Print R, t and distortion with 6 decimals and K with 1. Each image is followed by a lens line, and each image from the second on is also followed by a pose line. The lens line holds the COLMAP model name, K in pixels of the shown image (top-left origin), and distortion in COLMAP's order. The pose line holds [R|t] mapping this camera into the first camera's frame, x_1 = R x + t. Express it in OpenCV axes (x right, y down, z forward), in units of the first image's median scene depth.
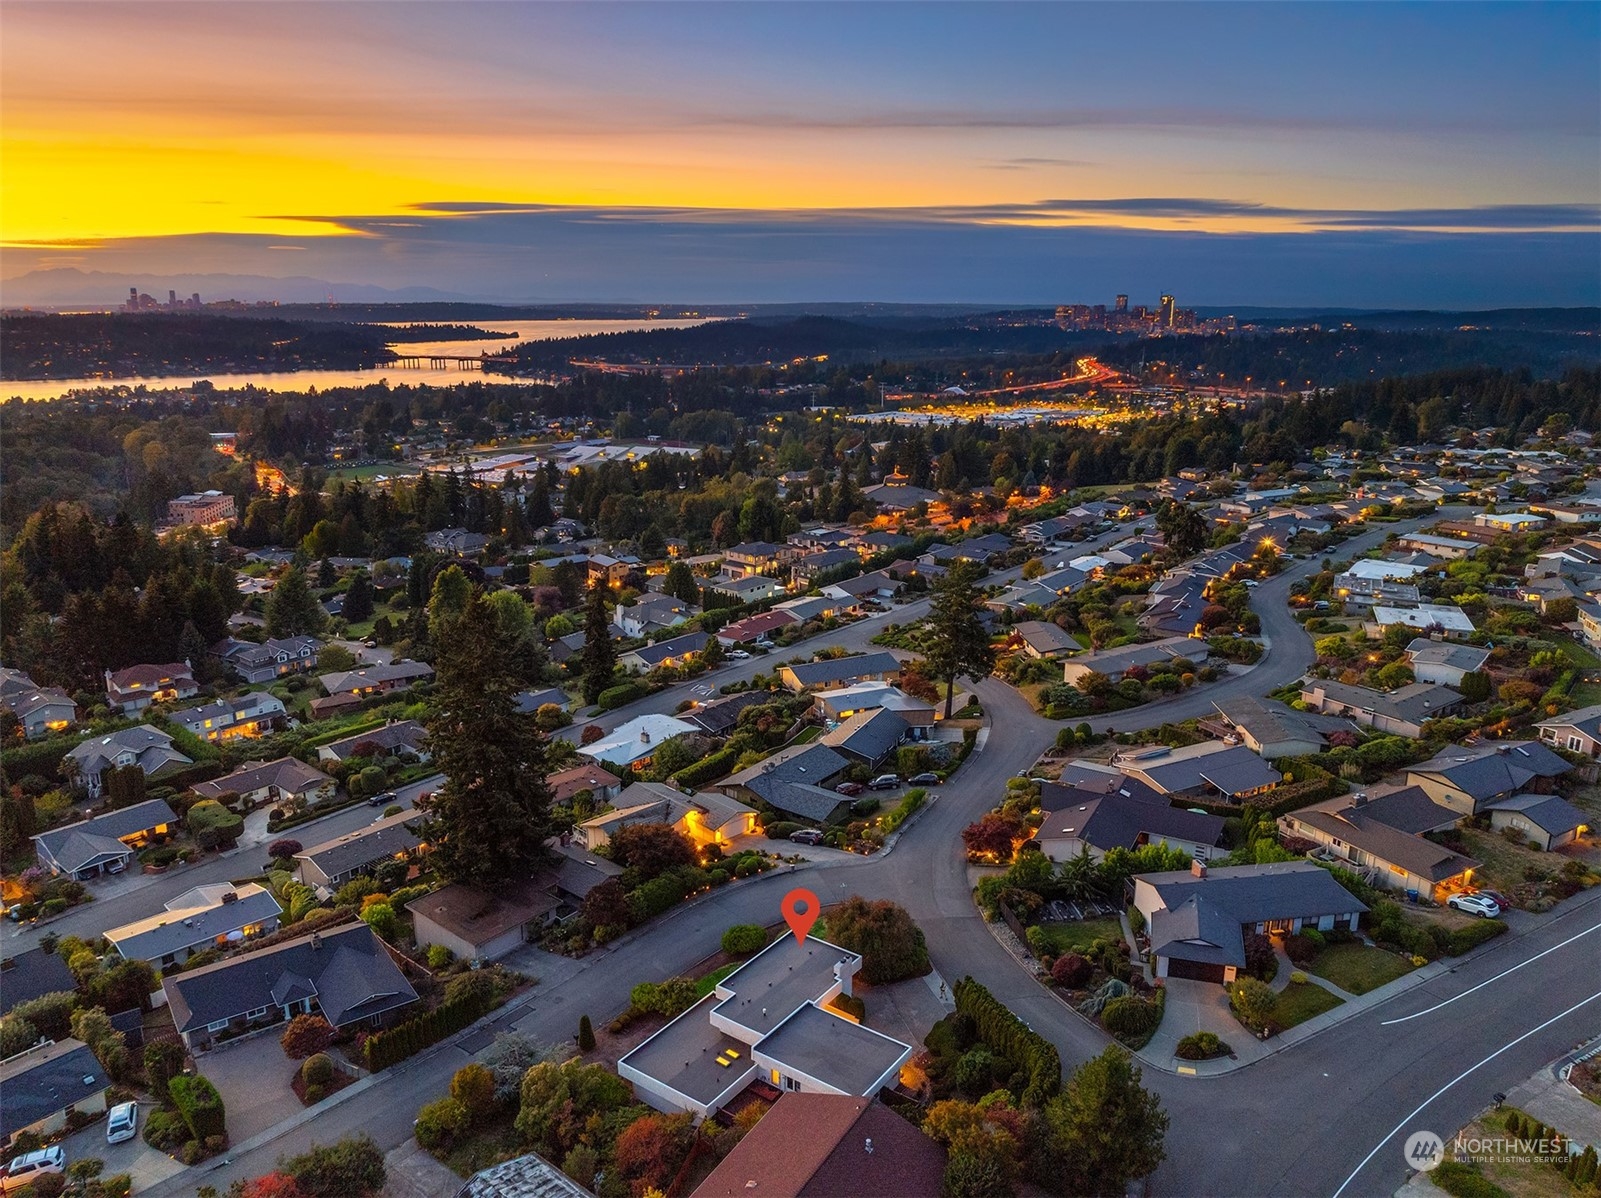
lens RADIAL K [[1136.6, 0, 814.9], [0, 1136.6, 598.1], [0, 0, 1]] dist [-0.041333, 0.001697]
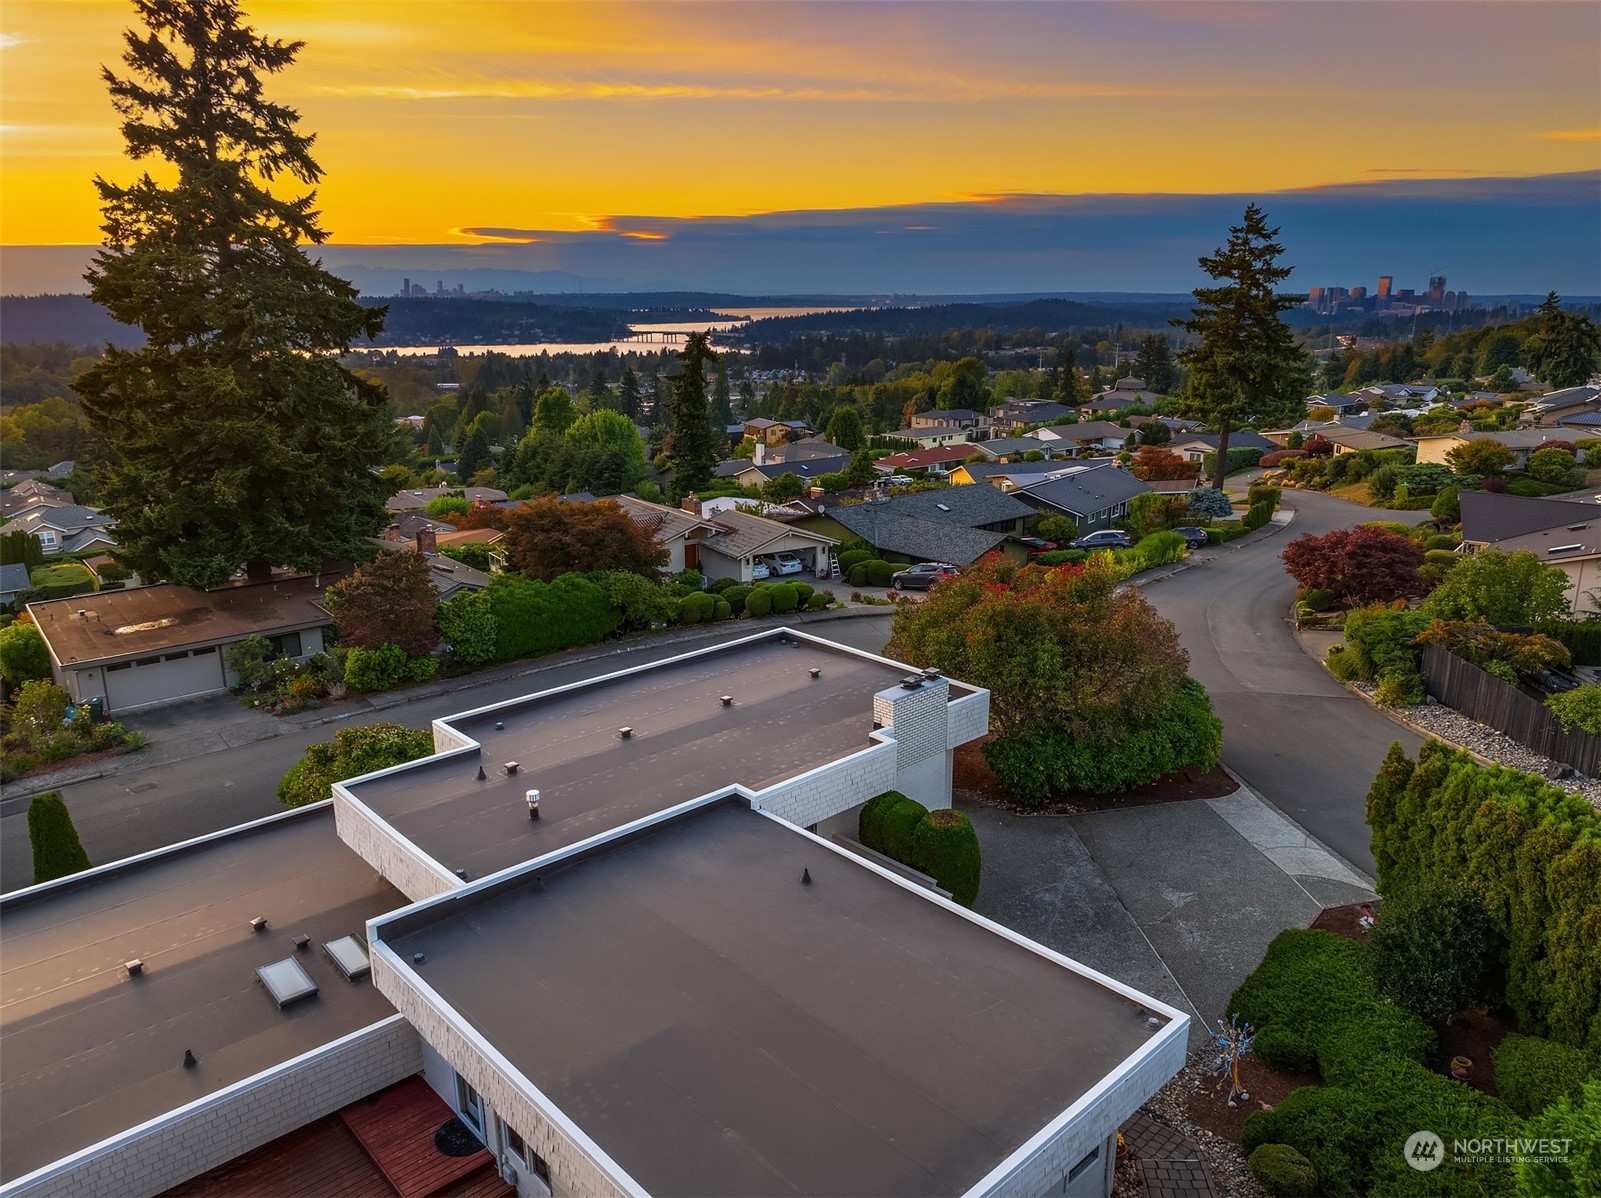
lens RADIAL K [[1136.6, 0, 798.6], [0, 1136.6, 587.0], [0, 0, 1]] dist [-0.041333, 0.001697]
pose [[0.977801, 0.039933, -0.205694, 0.026304], [-0.039773, 0.999197, 0.004912, 0.146786], [0.205725, 0.003378, 0.978604, 0.359979]]
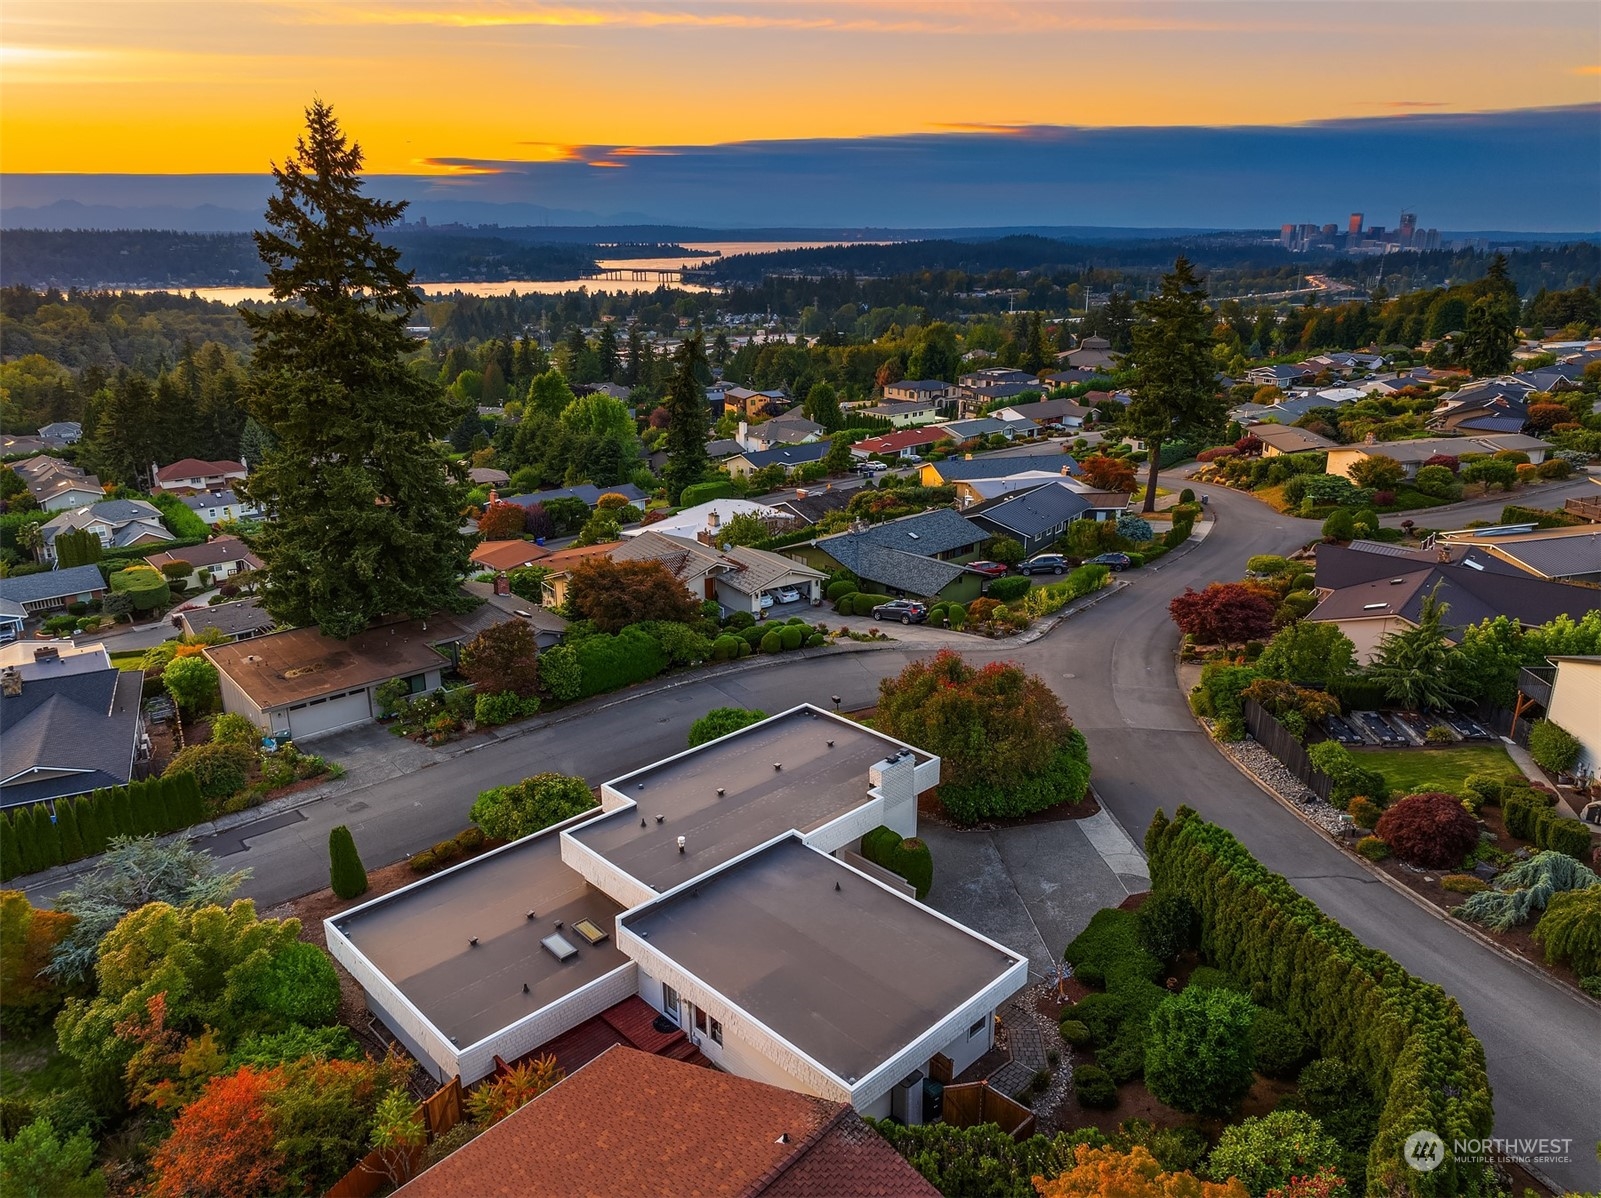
lens RADIAL K [[1136.6, 0, 802.2], [0, 1136.6, 585.2], [0, 0, 1]] dist [-0.041333, 0.001697]
pose [[0.983341, 0.046565, -0.175706, 0.032176], [-0.037115, 0.997701, 0.056695, 0.112858], [0.177942, -0.049230, 0.982809, 0.275868]]
